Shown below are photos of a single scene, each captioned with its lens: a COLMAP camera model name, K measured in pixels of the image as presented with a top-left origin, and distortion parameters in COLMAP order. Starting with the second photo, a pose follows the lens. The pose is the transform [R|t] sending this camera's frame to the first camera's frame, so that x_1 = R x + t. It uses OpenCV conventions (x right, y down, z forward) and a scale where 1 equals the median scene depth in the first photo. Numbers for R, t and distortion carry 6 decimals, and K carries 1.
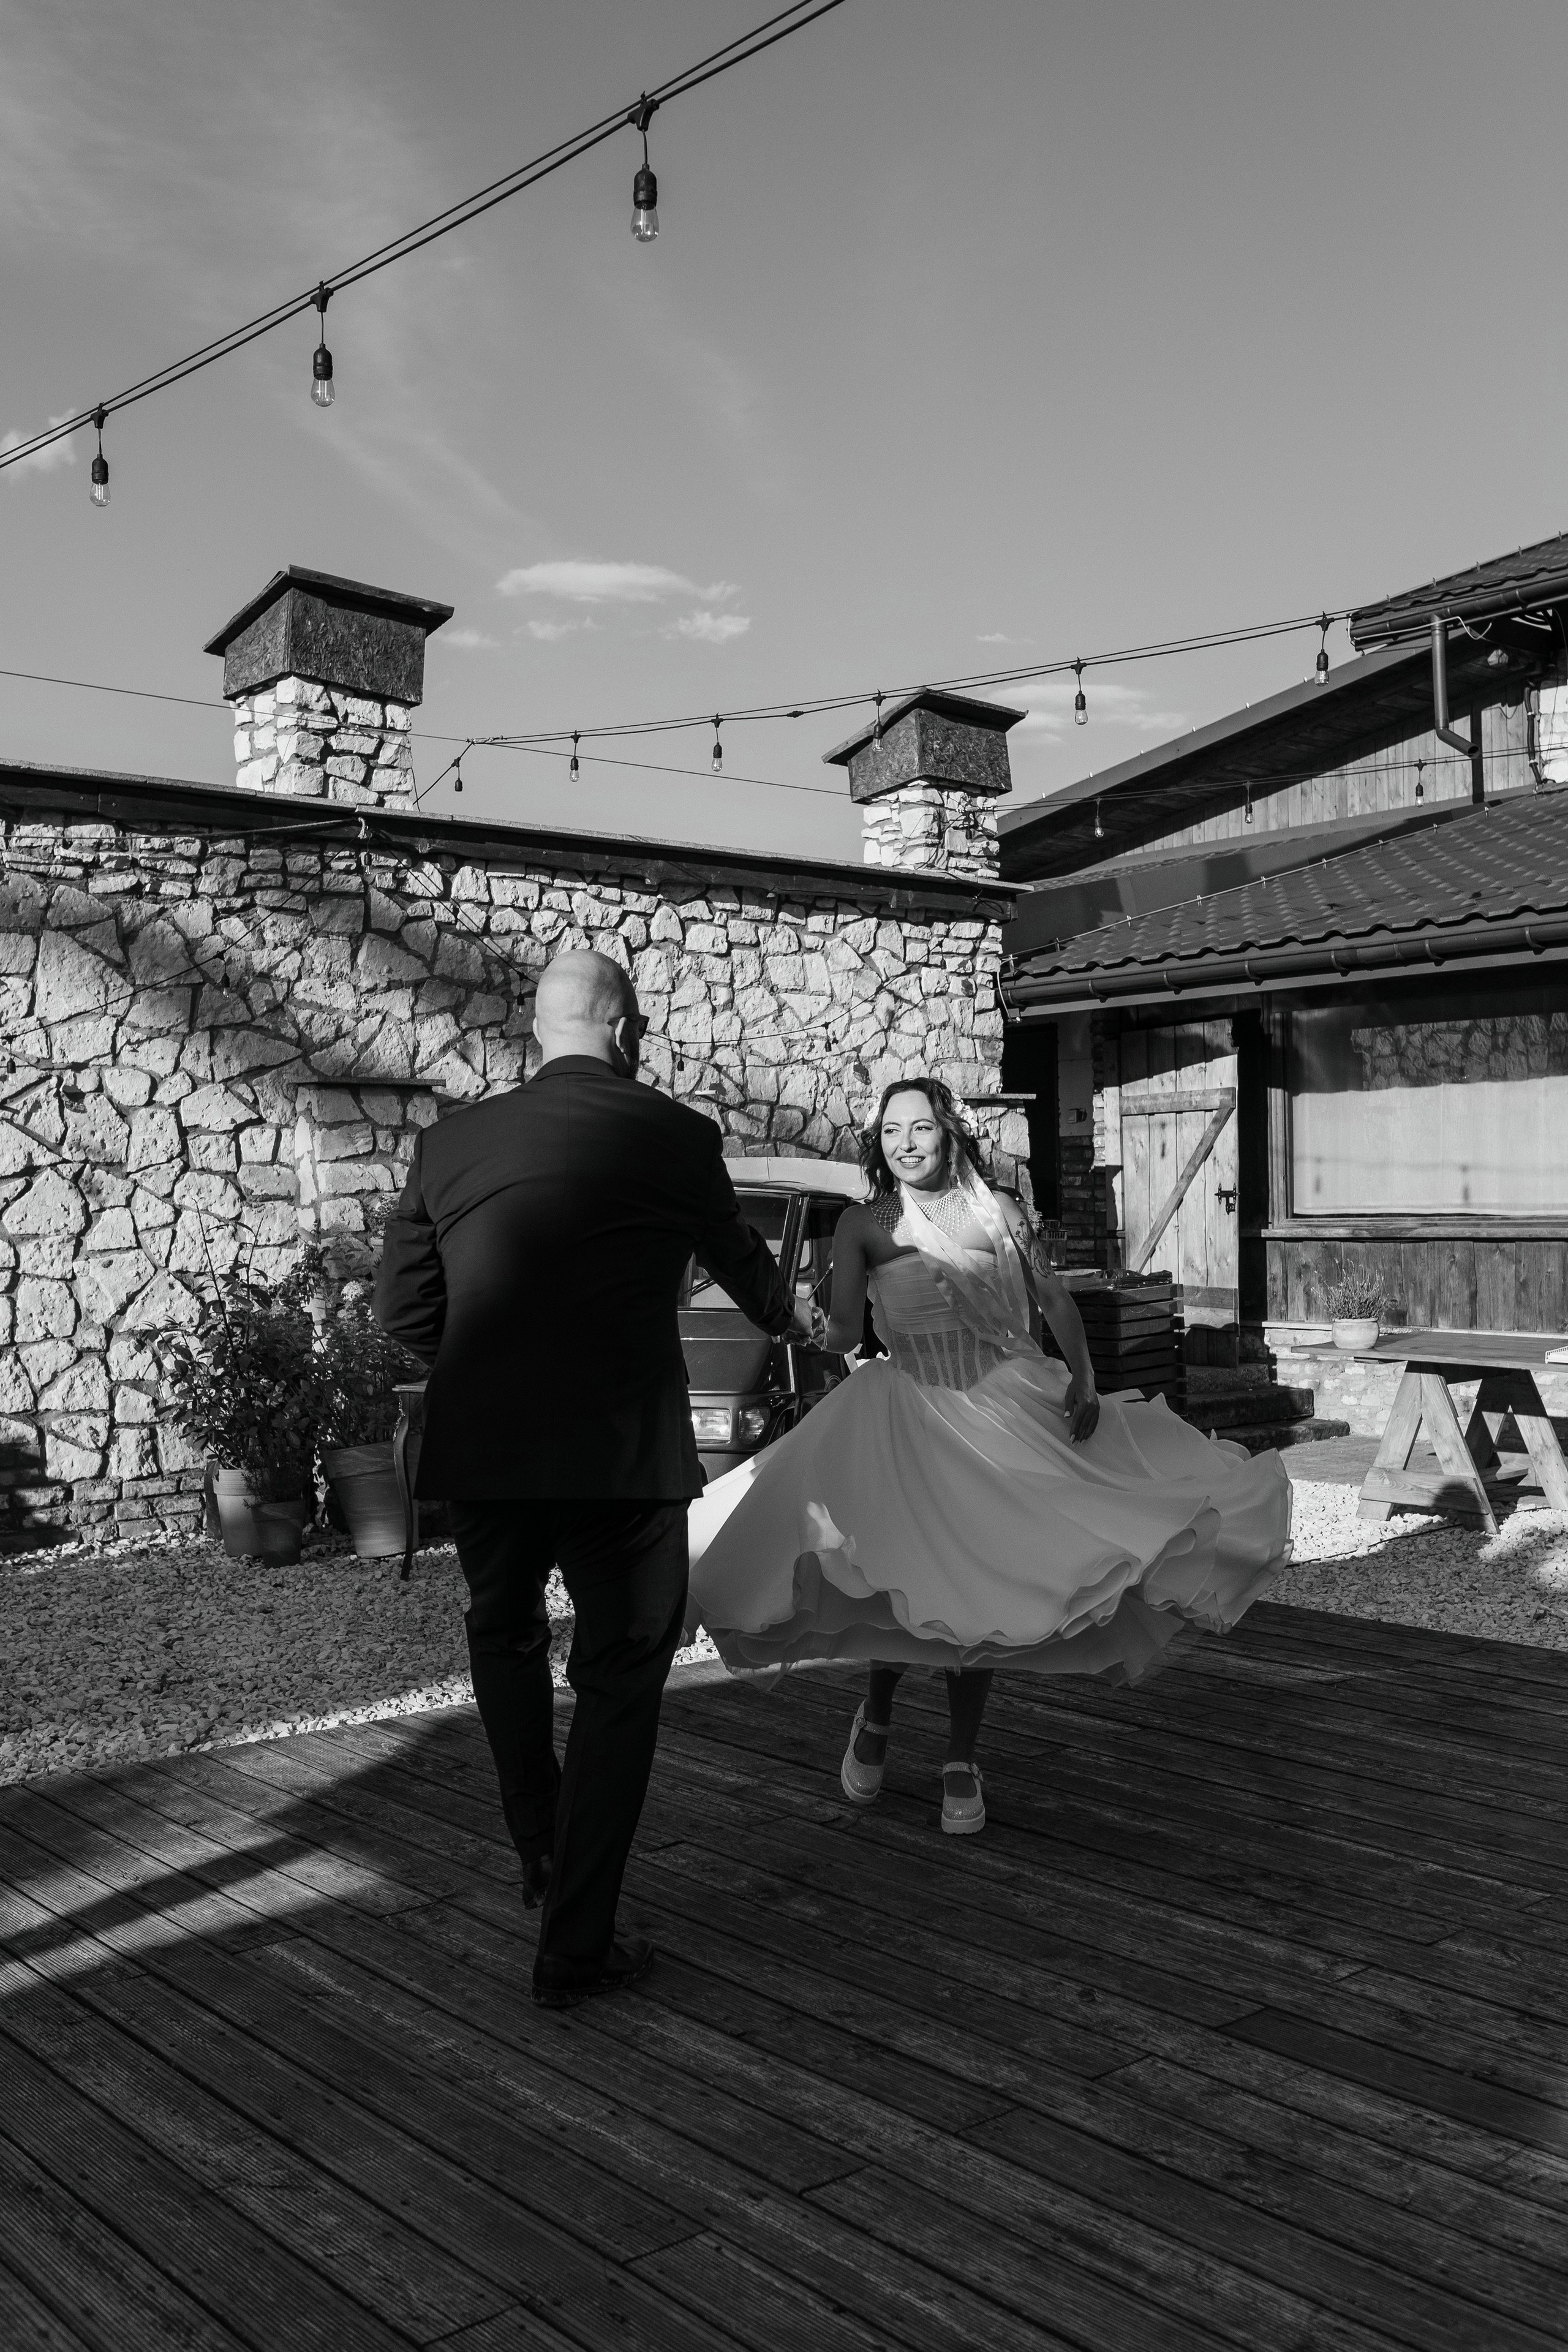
lens RADIAL K [[2268.7, 0, 844.1], [0, 2268.7, 1165.6], [0, 0, 1]] dist [-0.006631, 0.000000]
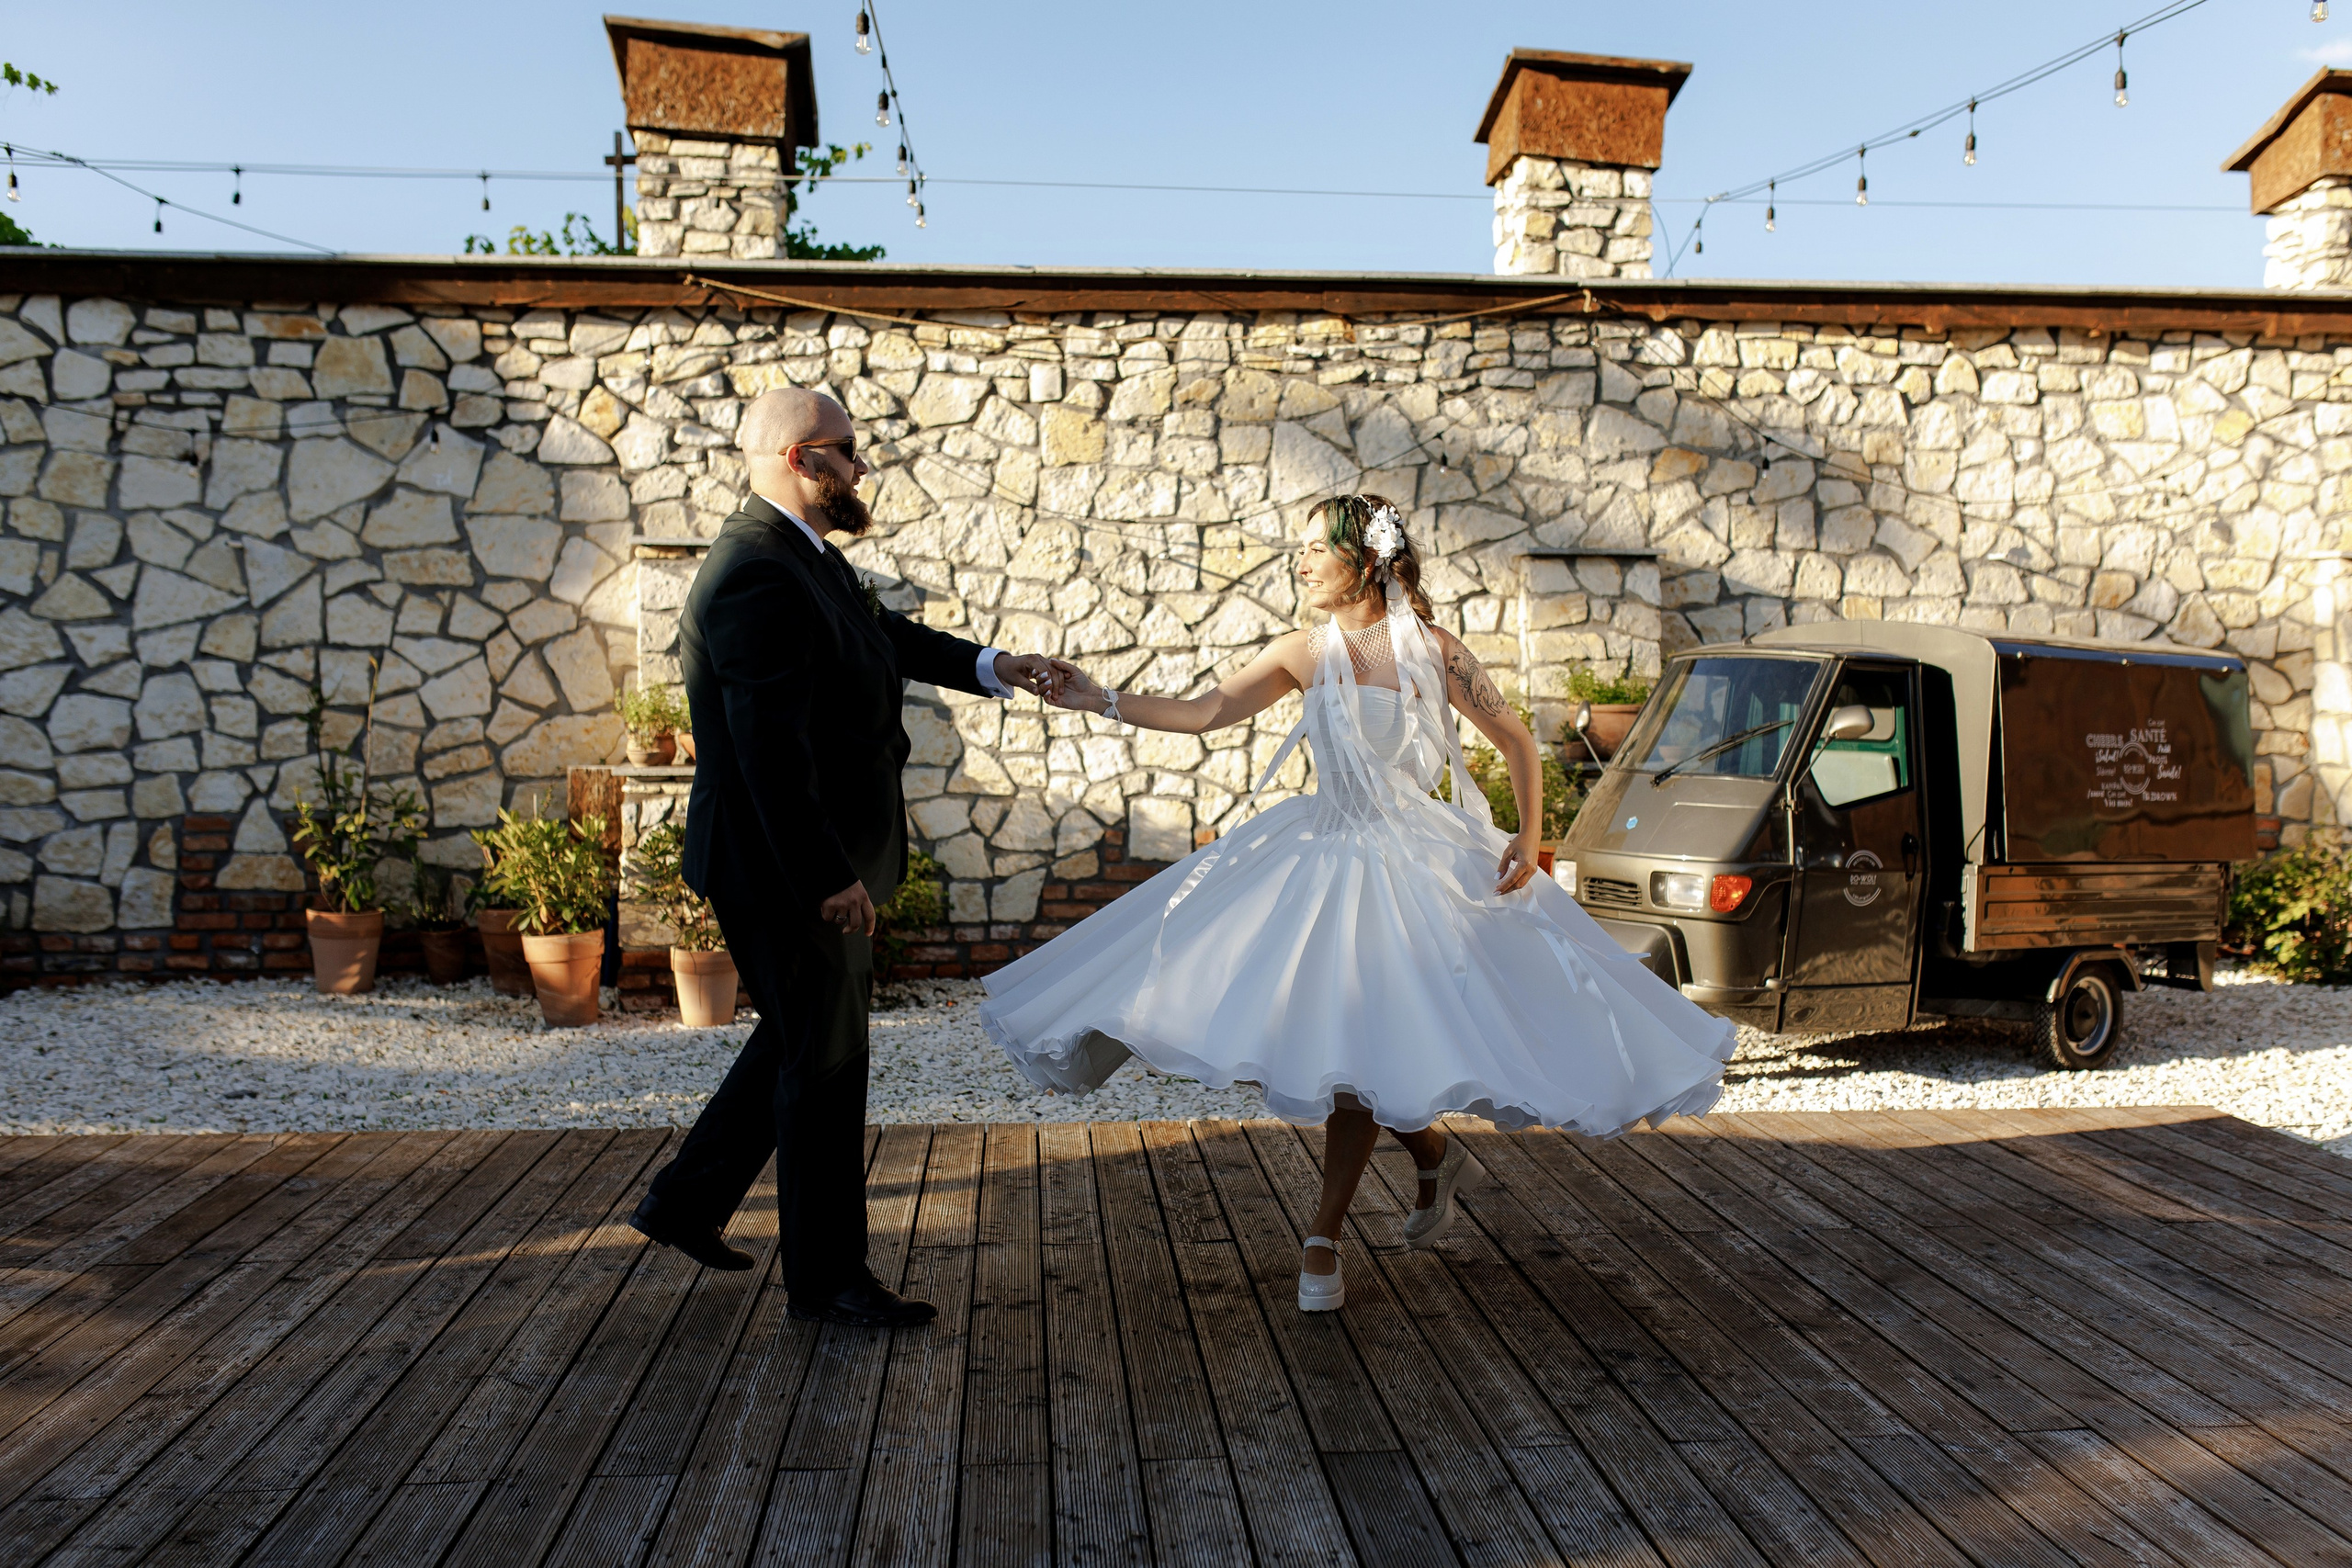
lens RADIAL K [[2268.5, 0, 1184.6], [0, 2268.5, 860.5], [0, 0, 1]] dist [-0.006631, 0.000000]
pose [[0.801223, 0.055779, -0.595760, 0.257243], [-0.001672, 0.995850, 0.090990, 0.008545], [0.598364, -0.071907, 0.797991, 0.062979]]
